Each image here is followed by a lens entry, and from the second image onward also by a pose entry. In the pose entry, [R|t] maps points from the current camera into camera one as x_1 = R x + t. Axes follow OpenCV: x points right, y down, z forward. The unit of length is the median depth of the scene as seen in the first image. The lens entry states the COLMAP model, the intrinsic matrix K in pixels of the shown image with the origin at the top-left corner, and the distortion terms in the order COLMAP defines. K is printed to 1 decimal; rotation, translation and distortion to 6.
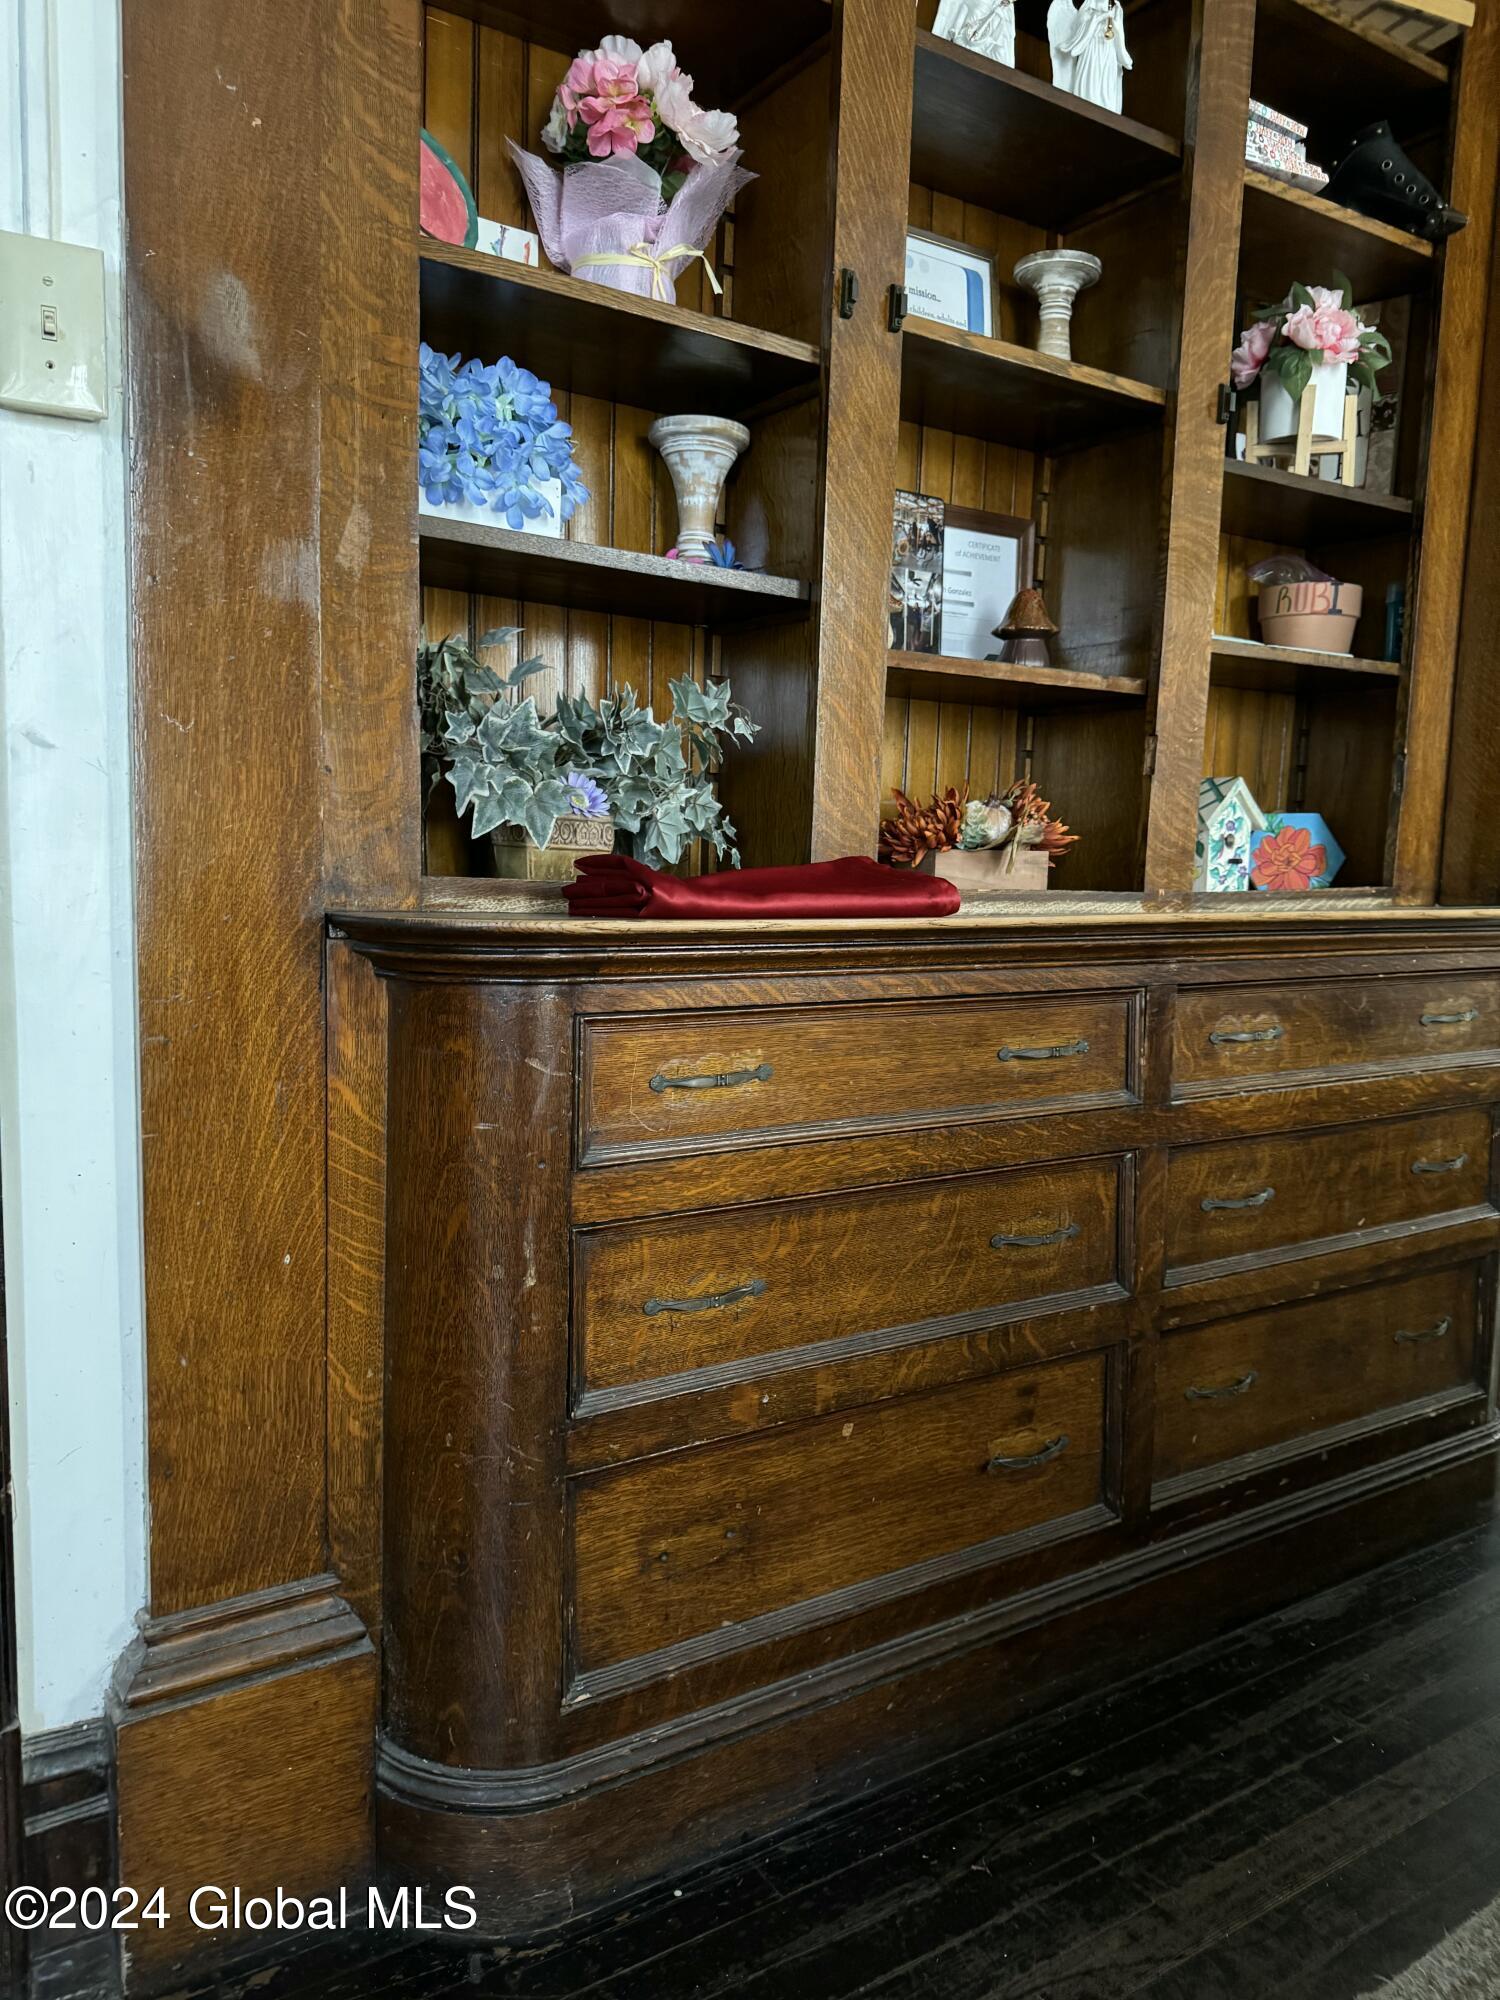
lens RADIAL K [[1406.6, 0, 750.8], [0, 1406.6, 999.6], [0, 0, 1]] dist [0.040510, -0.003928]
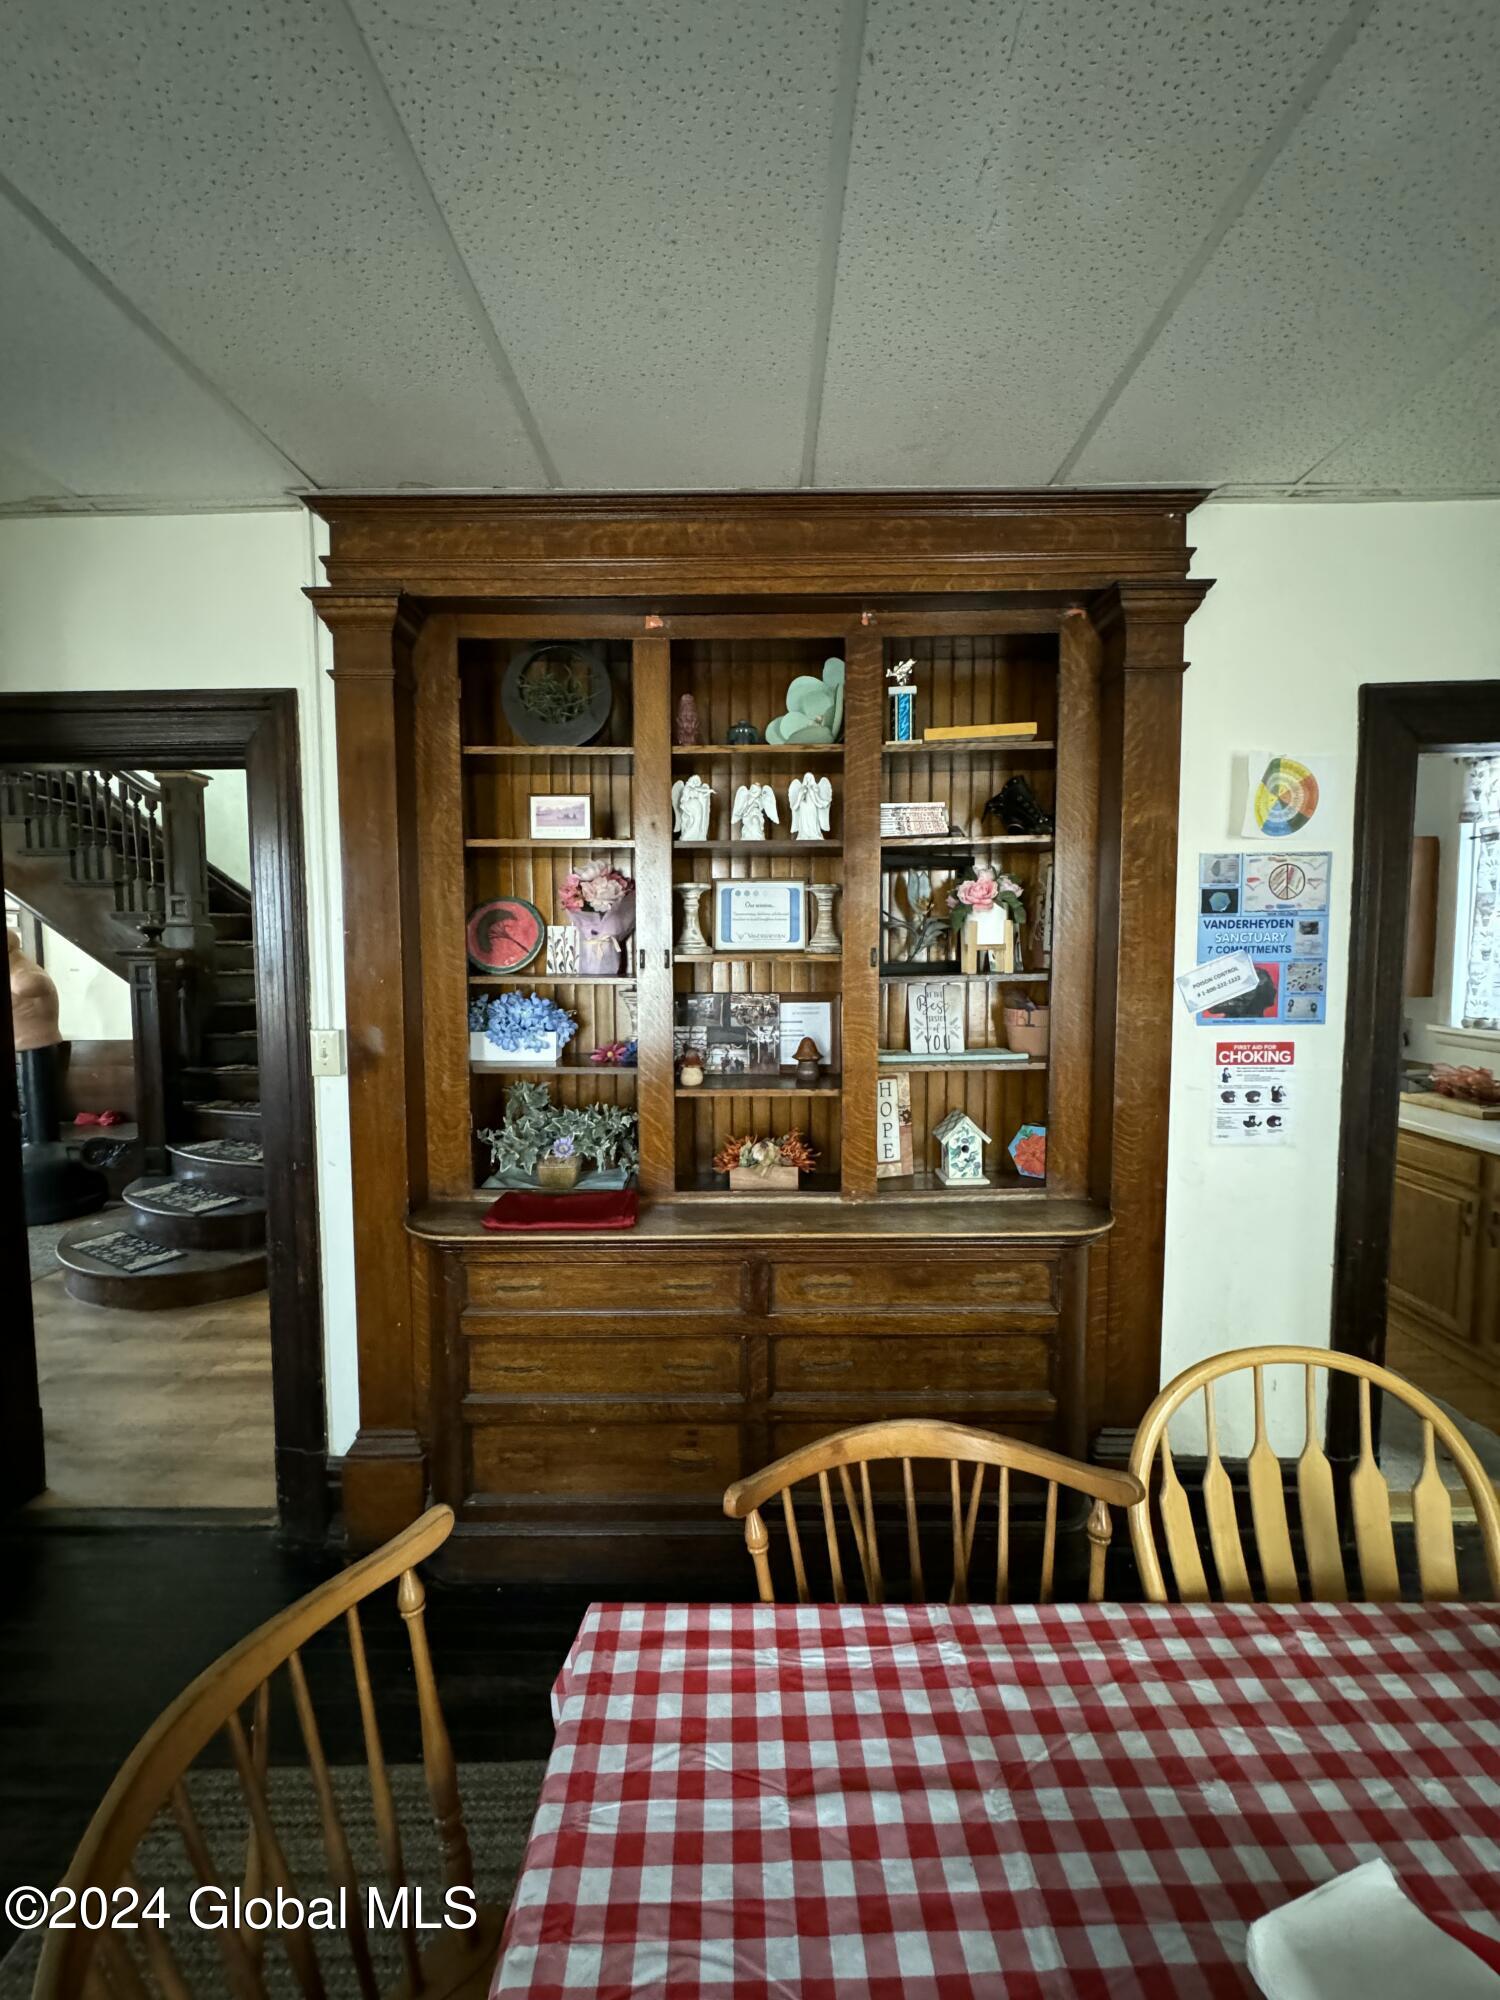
lens RADIAL K [[790.0, 0, 751.4], [0, 790.0, 1000.6], [0, 0, 1]] dist [-0.003122, 0.000576]
pose [[0.835131, 0.003977, -0.550037, 1.057194], [-0.031459, 0.998682, -0.040543, -0.401349], [0.549151, 0.051162, 0.834155, -0.043466]]
